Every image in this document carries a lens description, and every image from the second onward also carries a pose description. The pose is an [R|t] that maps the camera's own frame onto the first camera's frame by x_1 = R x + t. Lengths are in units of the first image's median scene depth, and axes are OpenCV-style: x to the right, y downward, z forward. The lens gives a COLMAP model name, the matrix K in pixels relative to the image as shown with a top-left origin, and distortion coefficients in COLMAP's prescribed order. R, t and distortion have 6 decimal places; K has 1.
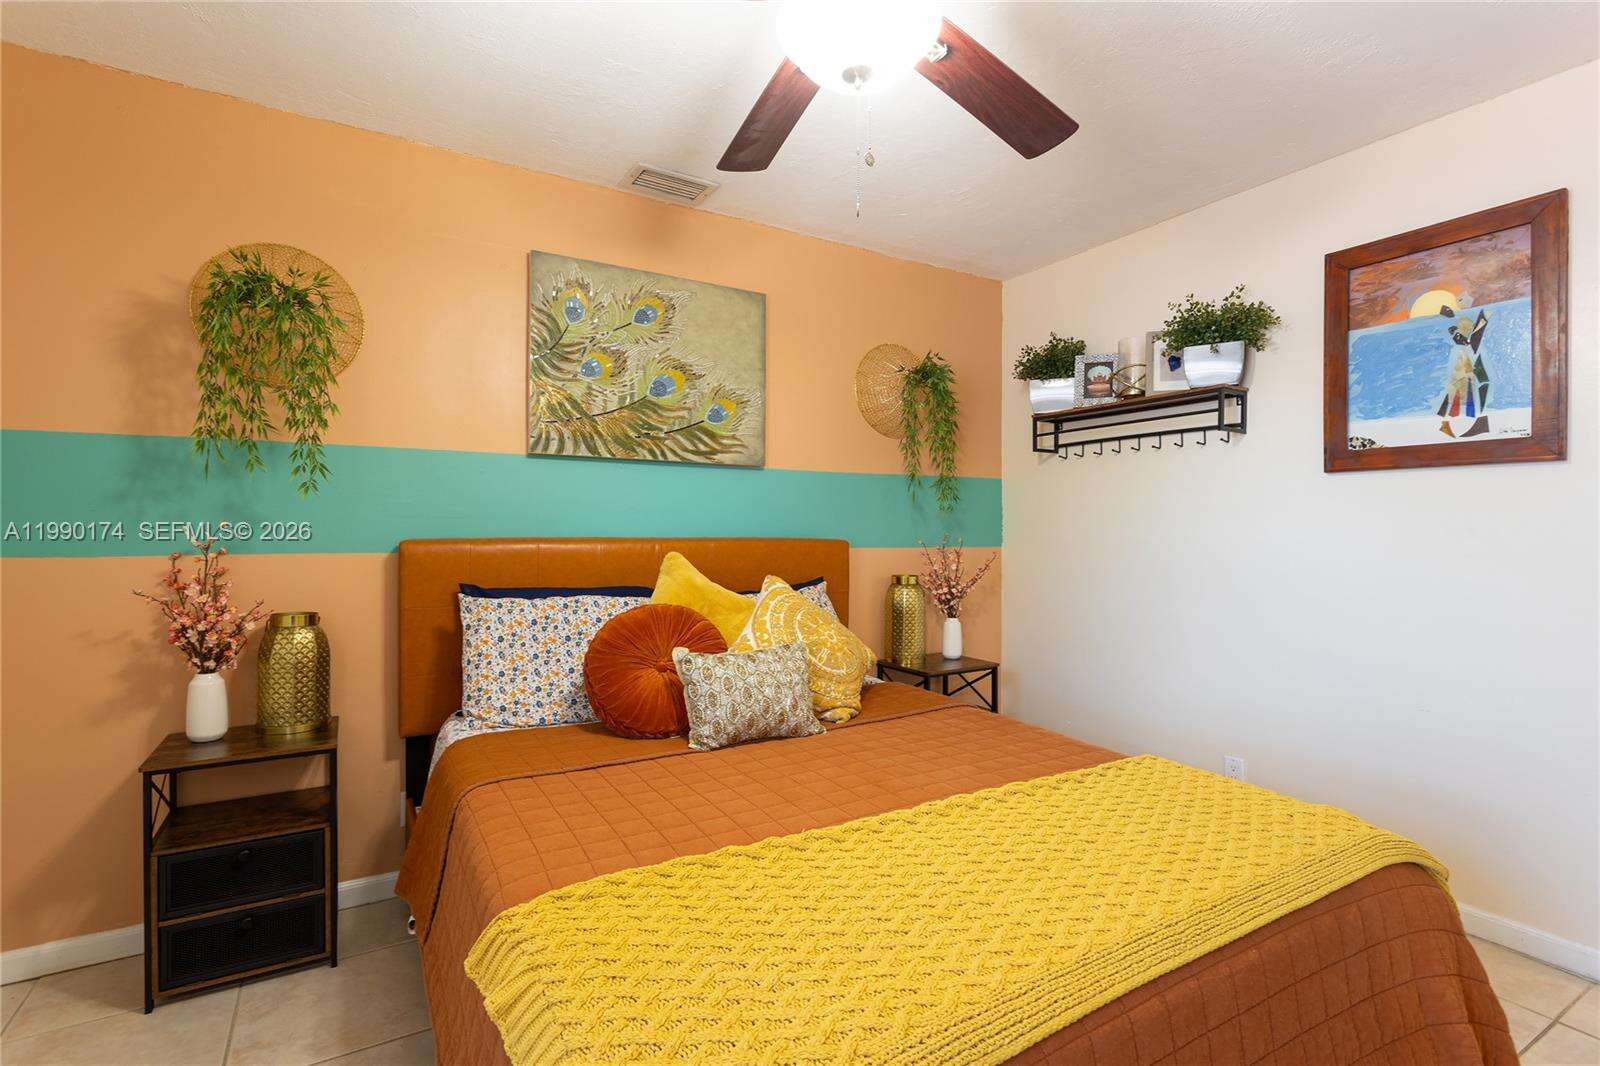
lens RADIAL K [[757.5, 0, 806.2], [0, 757.5, 526.0], [0, 0, 1]] dist [-0.000683, 0.002940]
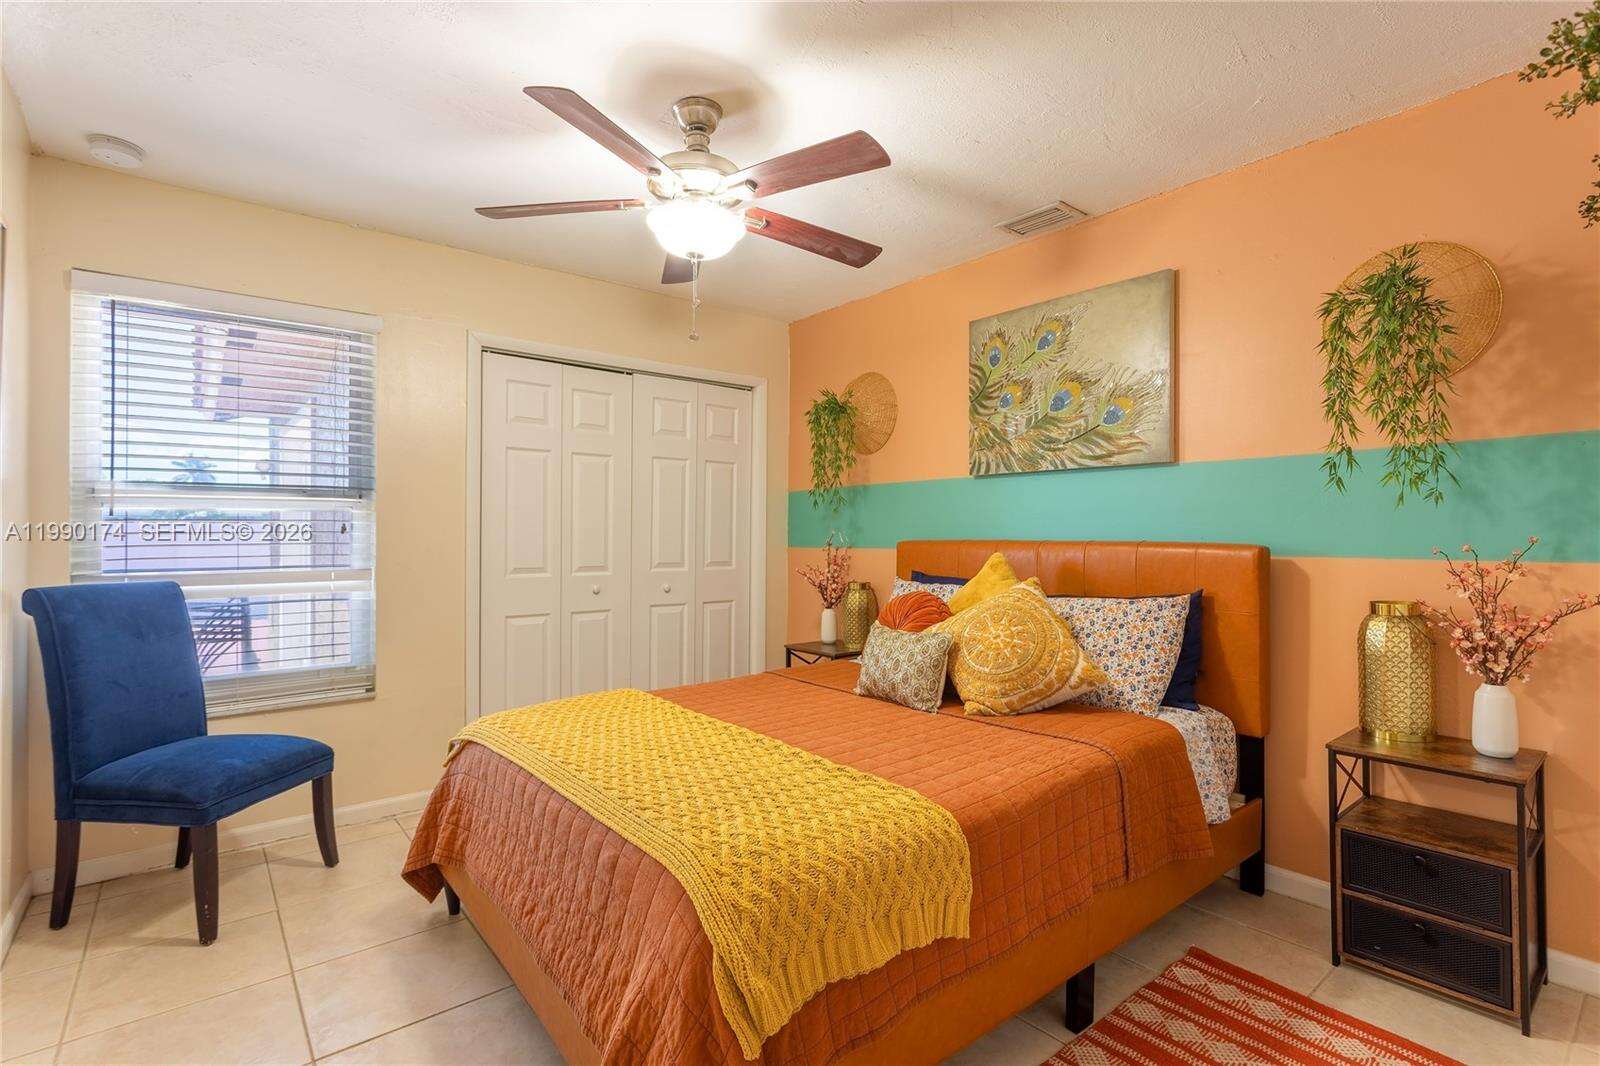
lens RADIAL K [[757.5, 0, 808.8], [0, 757.5, 537.6], [0, 0, 1]] dist [-0.000683, 0.002940]
pose [[0.154442, 0.000345, -0.988002, 0.827016], [0.010285, 0.999945, 0.001957, 0.005010], [0.987948, -0.010464, 0.154430, 0.478903]]
